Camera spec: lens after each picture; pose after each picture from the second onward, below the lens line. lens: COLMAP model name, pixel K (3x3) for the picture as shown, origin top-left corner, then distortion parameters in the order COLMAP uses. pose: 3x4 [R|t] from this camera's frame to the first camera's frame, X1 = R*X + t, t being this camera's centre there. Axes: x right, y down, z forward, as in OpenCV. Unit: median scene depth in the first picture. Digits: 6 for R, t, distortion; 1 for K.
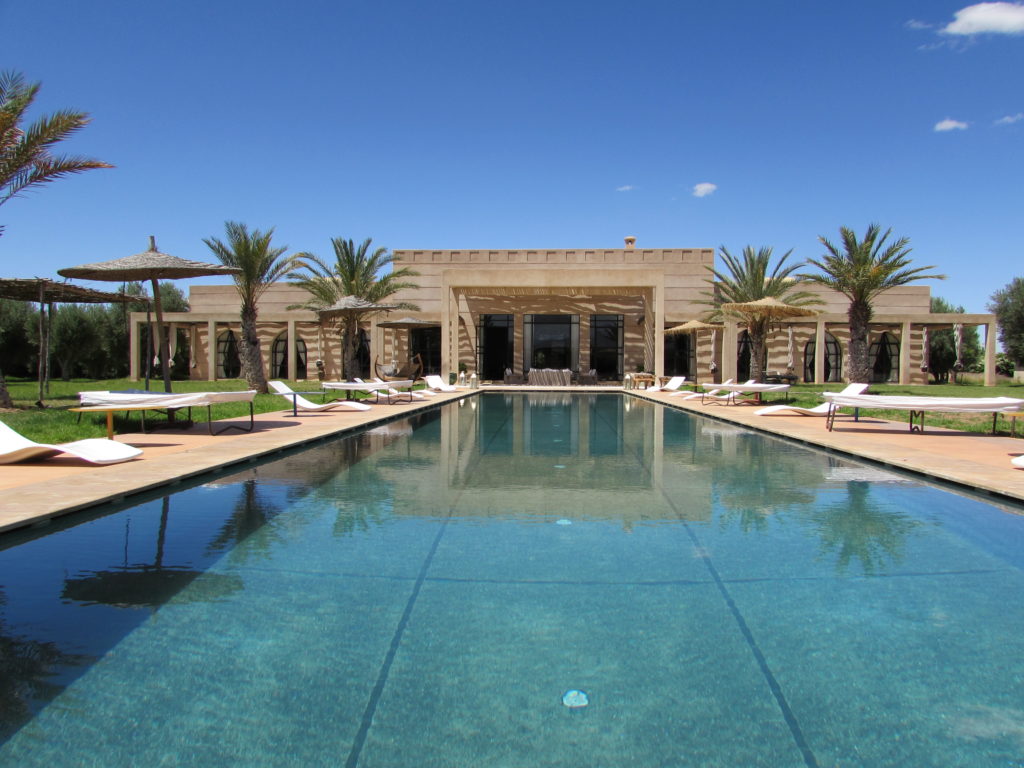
lens RADIAL K [[721.5, 0, 515.3], [0, 721.5, 384.7], [0, 0, 1]] dist [-0.044326, 0.020764]
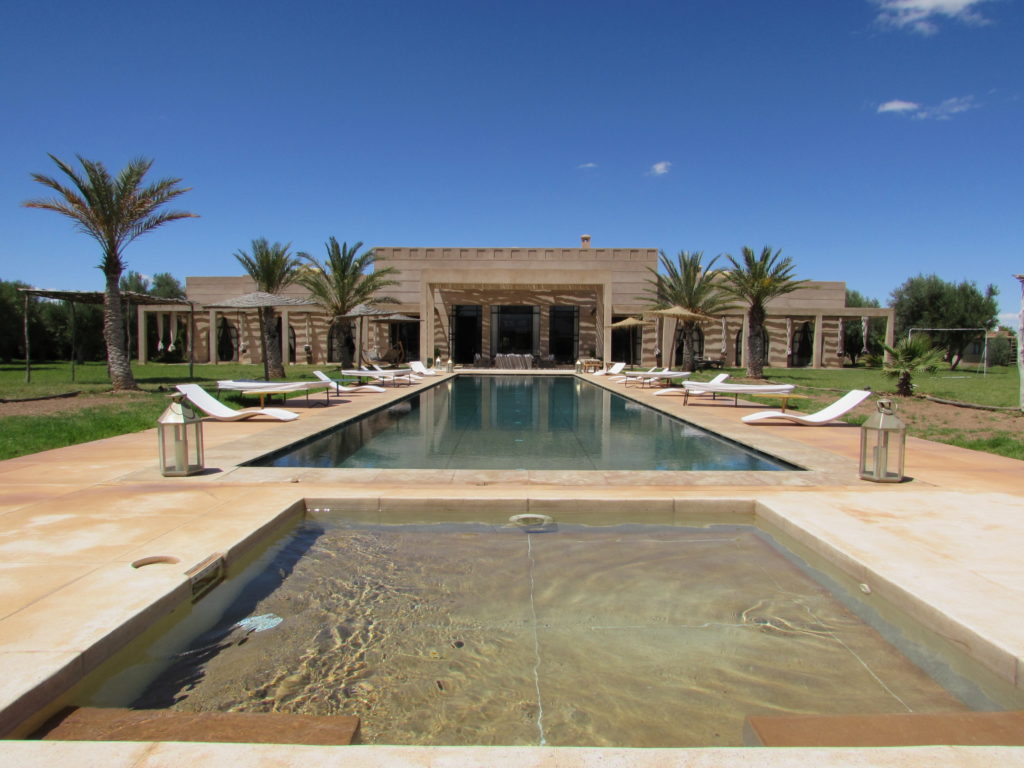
lens RADIAL K [[721.5, 0, 515.3], [0, 721.5, 384.7], [0, 0, 1]] dist [-0.044326, 0.020764]
pose [[0.998754, -0.000138, 0.049913, -0.007127], [-0.001340, 0.999561, 0.029585, -0.007171], [-0.049895, -0.029615, 0.998315, -0.145643]]
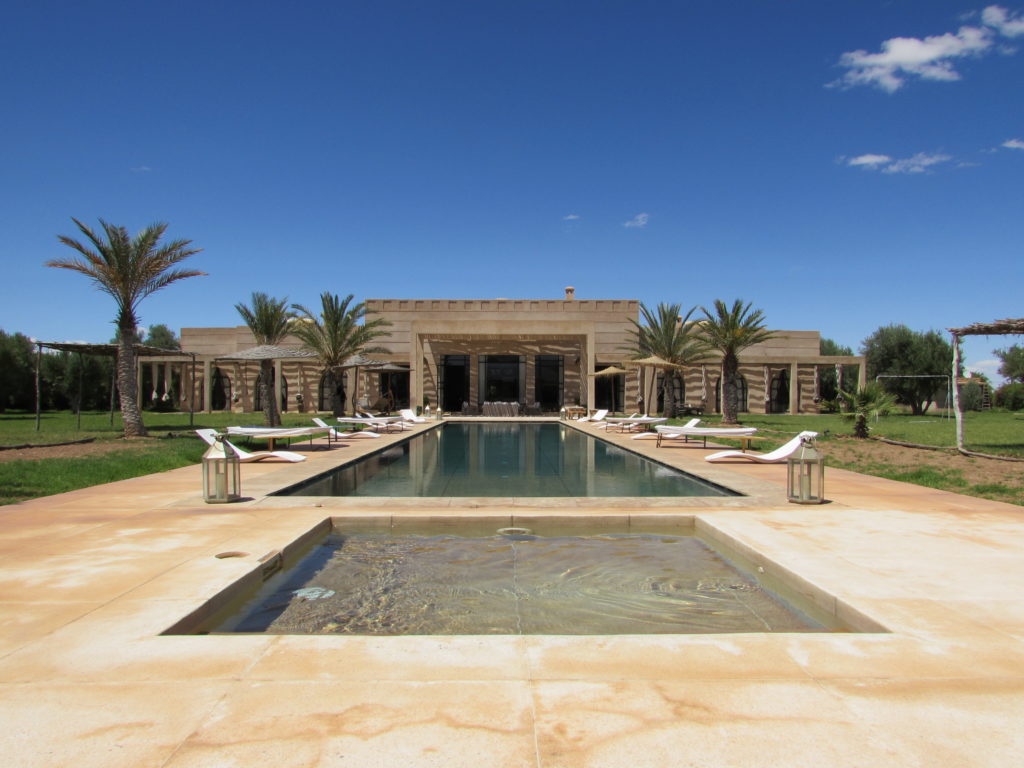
lens RADIAL K [[721.5, 0, 515.3], [0, 721.5, 384.7], [0, 0, 1]] dist [-0.044326, 0.020764]
pose [[0.997691, -0.000769, 0.067917, -0.008619], [0.003320, 0.999293, -0.037451, -0.006038], [-0.067840, 0.037590, 0.996988, -0.179480]]
